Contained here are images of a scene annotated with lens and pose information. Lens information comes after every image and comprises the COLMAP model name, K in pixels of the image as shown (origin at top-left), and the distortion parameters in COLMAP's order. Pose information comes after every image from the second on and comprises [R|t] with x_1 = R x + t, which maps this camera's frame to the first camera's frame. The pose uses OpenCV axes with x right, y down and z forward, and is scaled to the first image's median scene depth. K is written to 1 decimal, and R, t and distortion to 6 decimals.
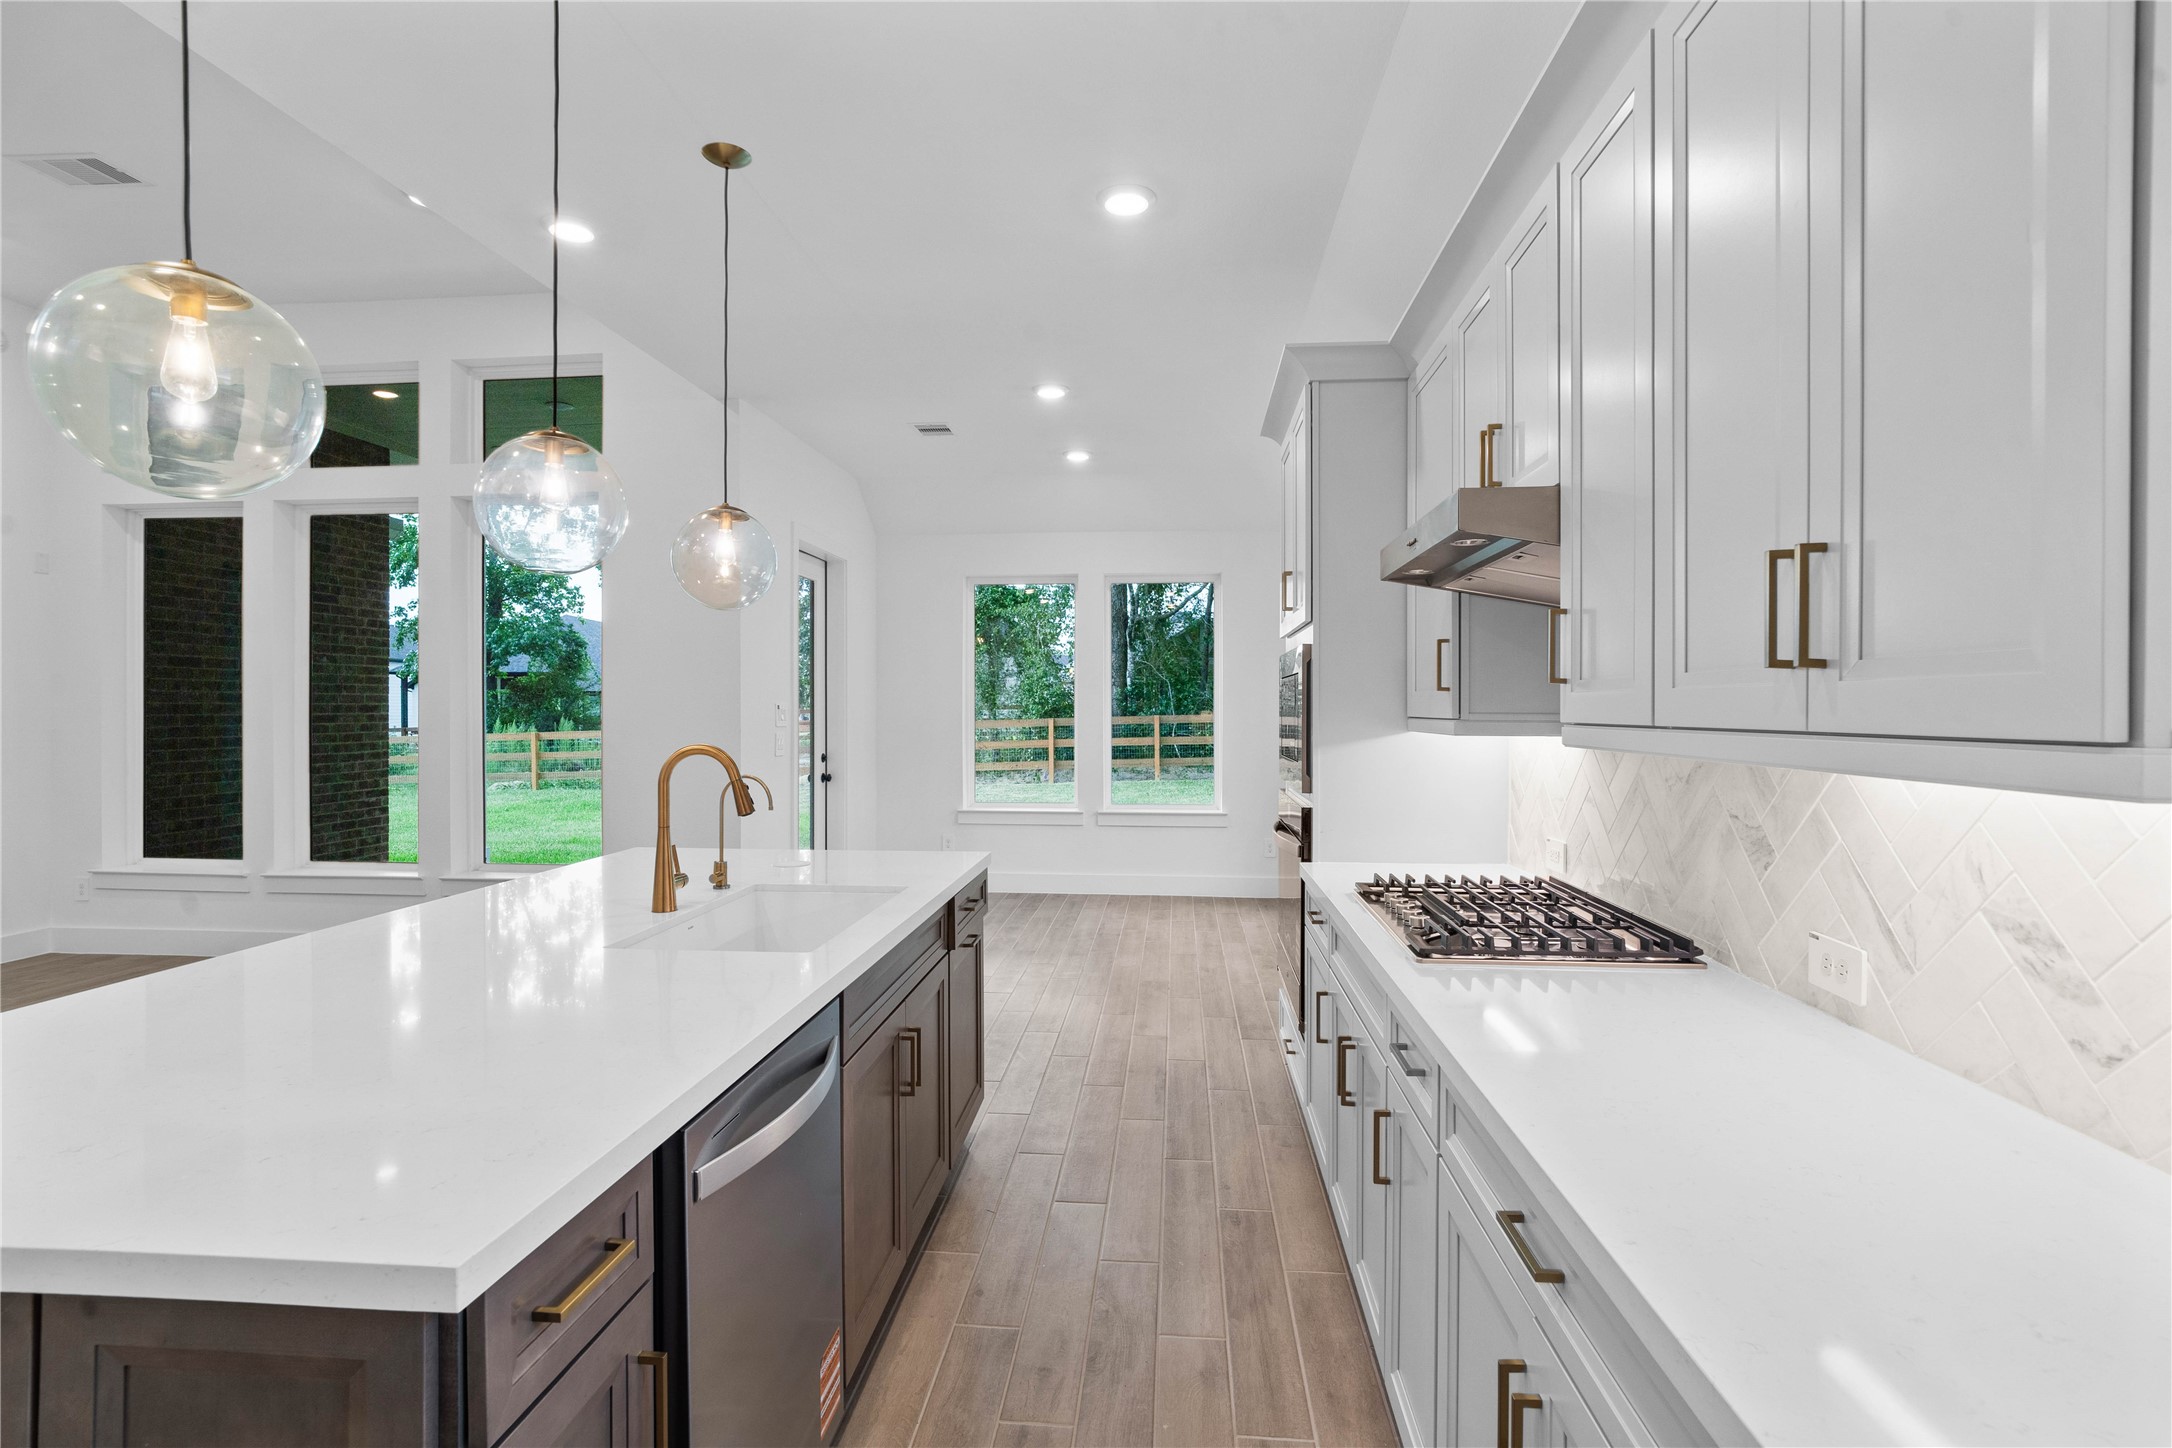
lens RADIAL K [[1032.1, 0, 1073.2], [0, 1032.1, 716.8], [0, 0, 1]] dist [-0.014723, 0.006874]
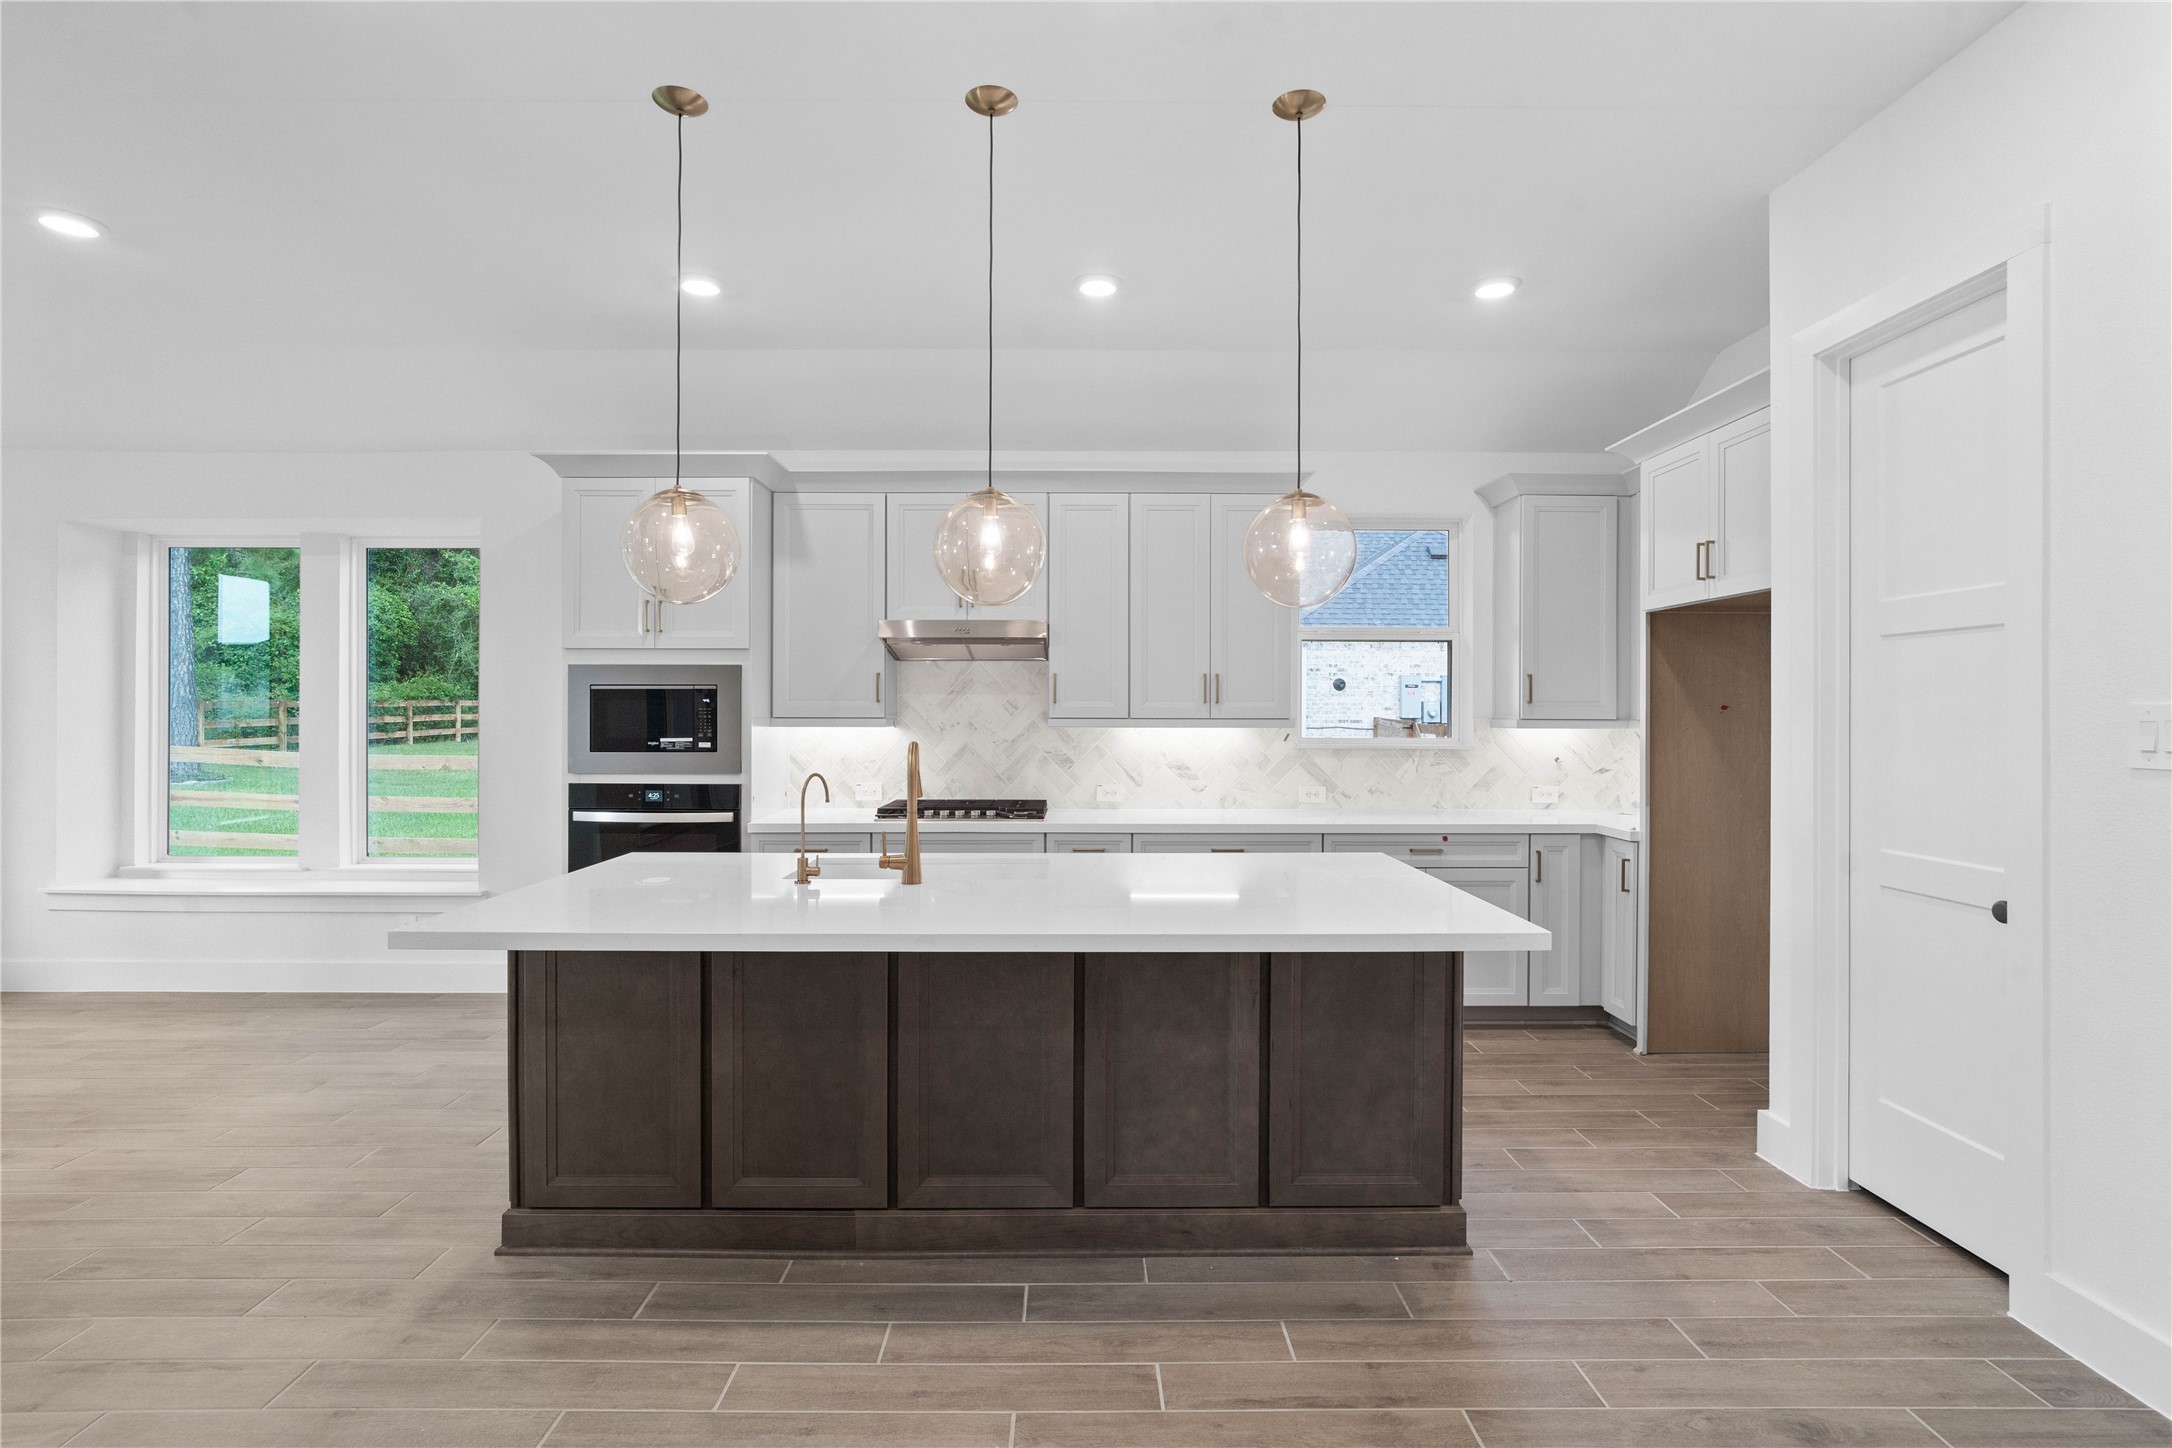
lens RADIAL K [[1032.1, 0, 1082.1], [0, 1032.1, 710.0], [0, 0, 1]] dist [-0.014723, 0.006874]
pose [[-0.105325, 0.001966, 0.994436, -0.481297], [0.006590, 0.999977, -0.001279, -0.002200], [-0.994416, 0.006419, -0.105335, 0.279916]]
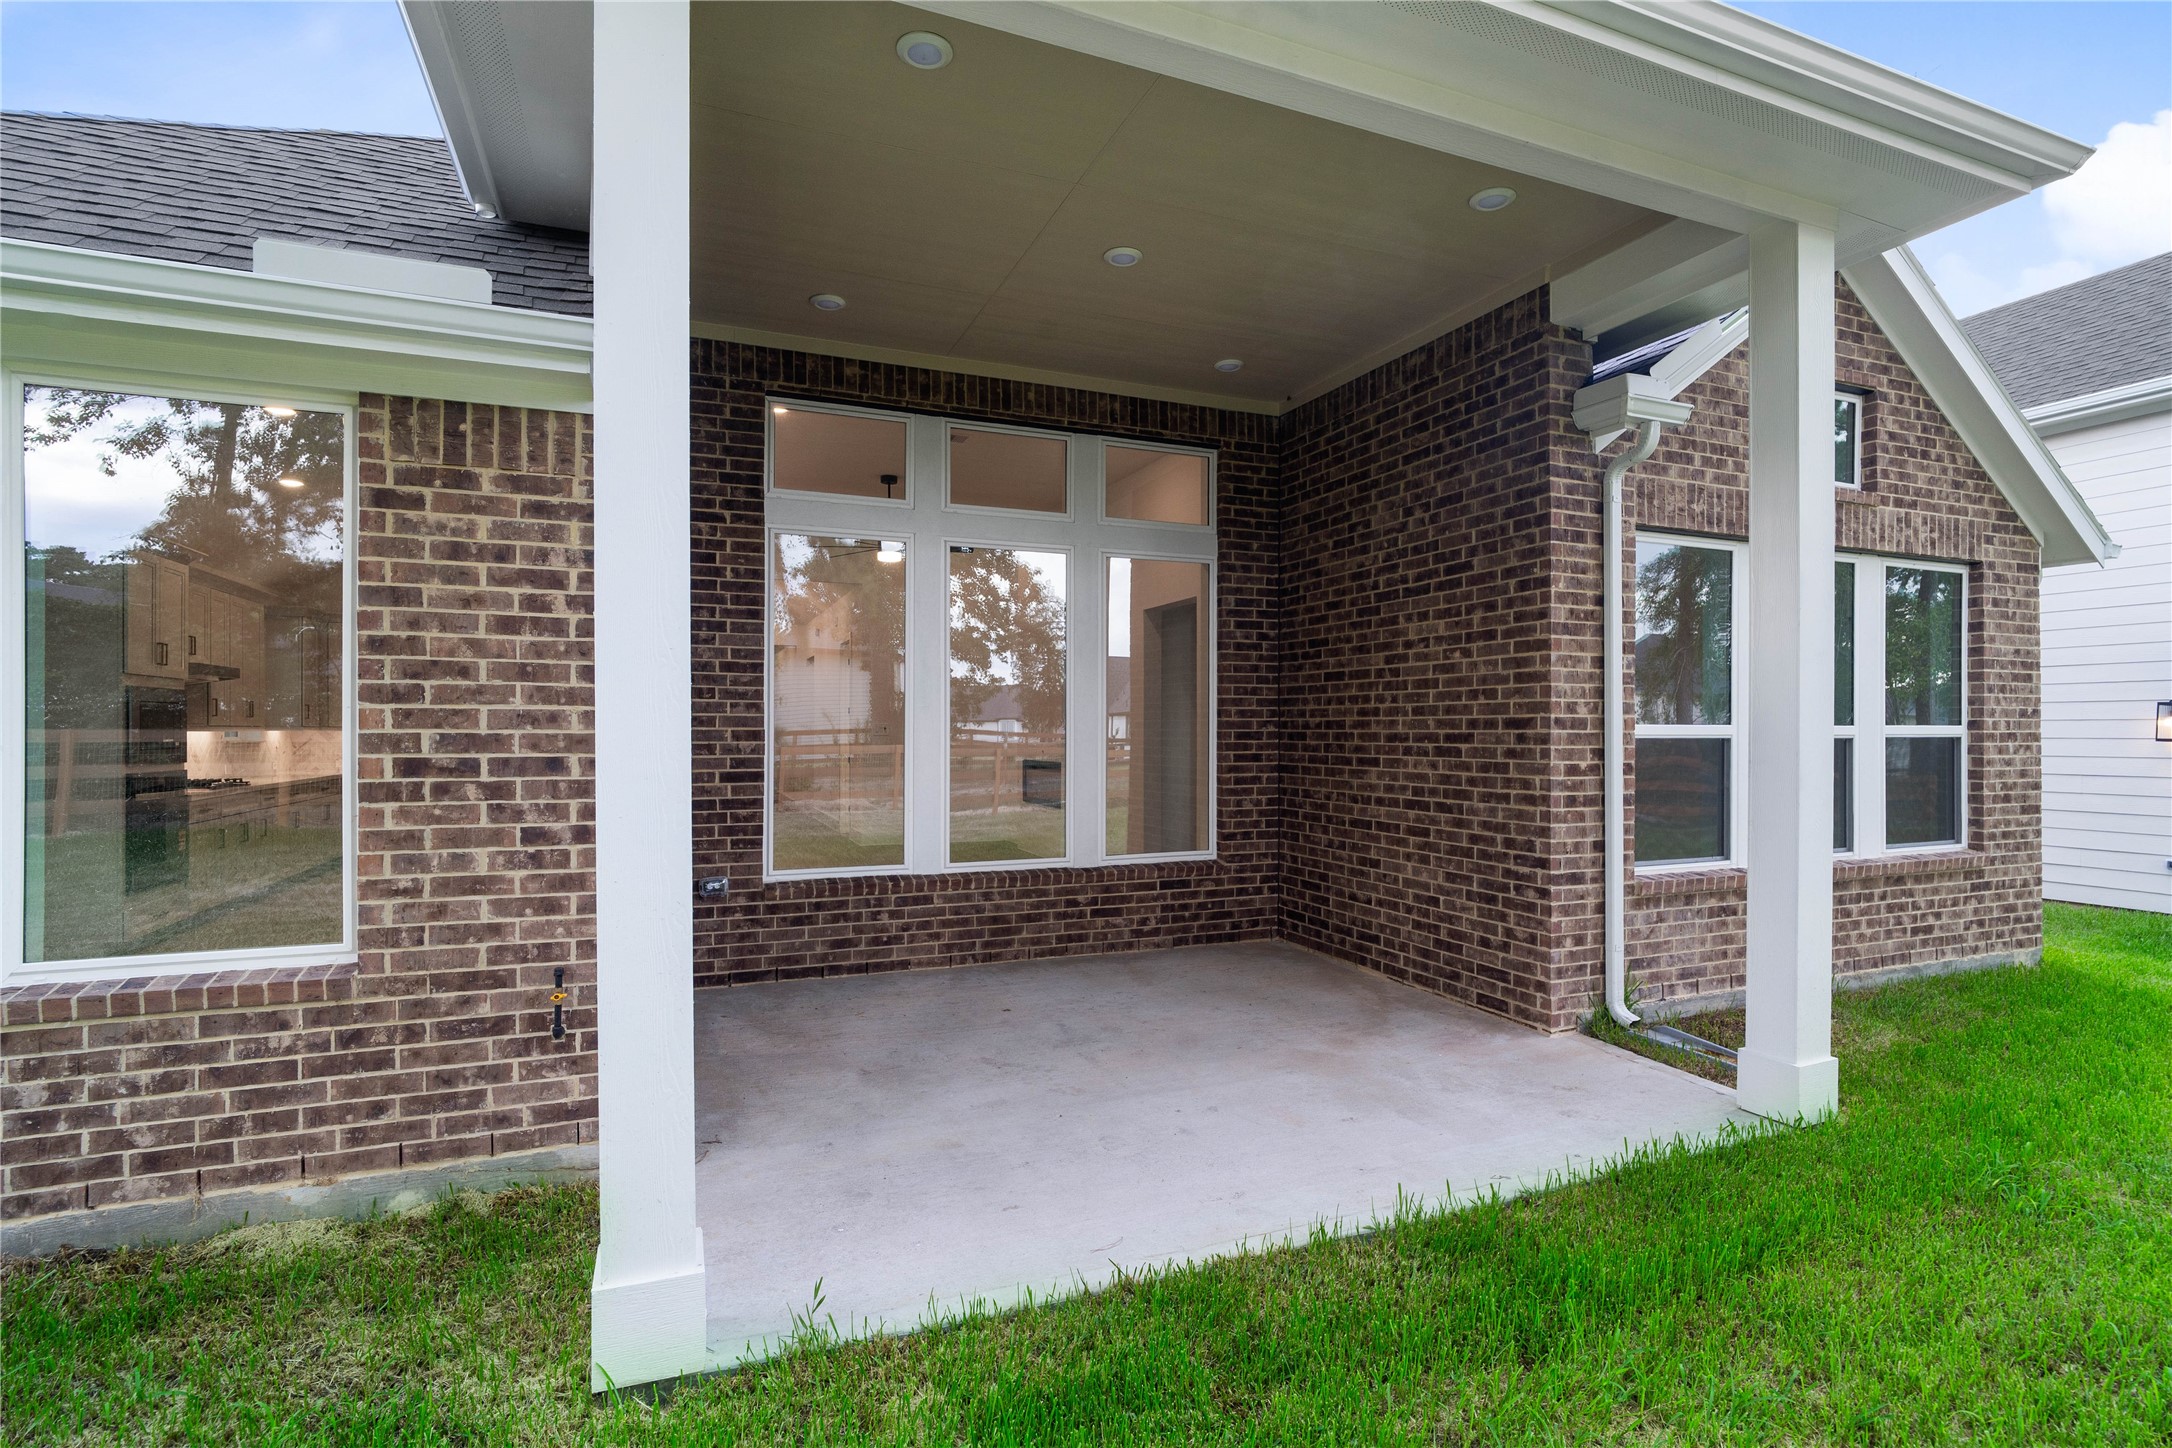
lens RADIAL K [[1032.1, 0, 1078.6], [0, 1032.1, 729.1], [0, 0, 1]] dist [-0.014723, 0.006874]
pose [[-0.883227, -0.006689, -0.468898, -0.158208], [-0.009590, 0.999947, 0.003799, -0.004283], [0.468847, 0.007853, -0.883244, 1.465464]]
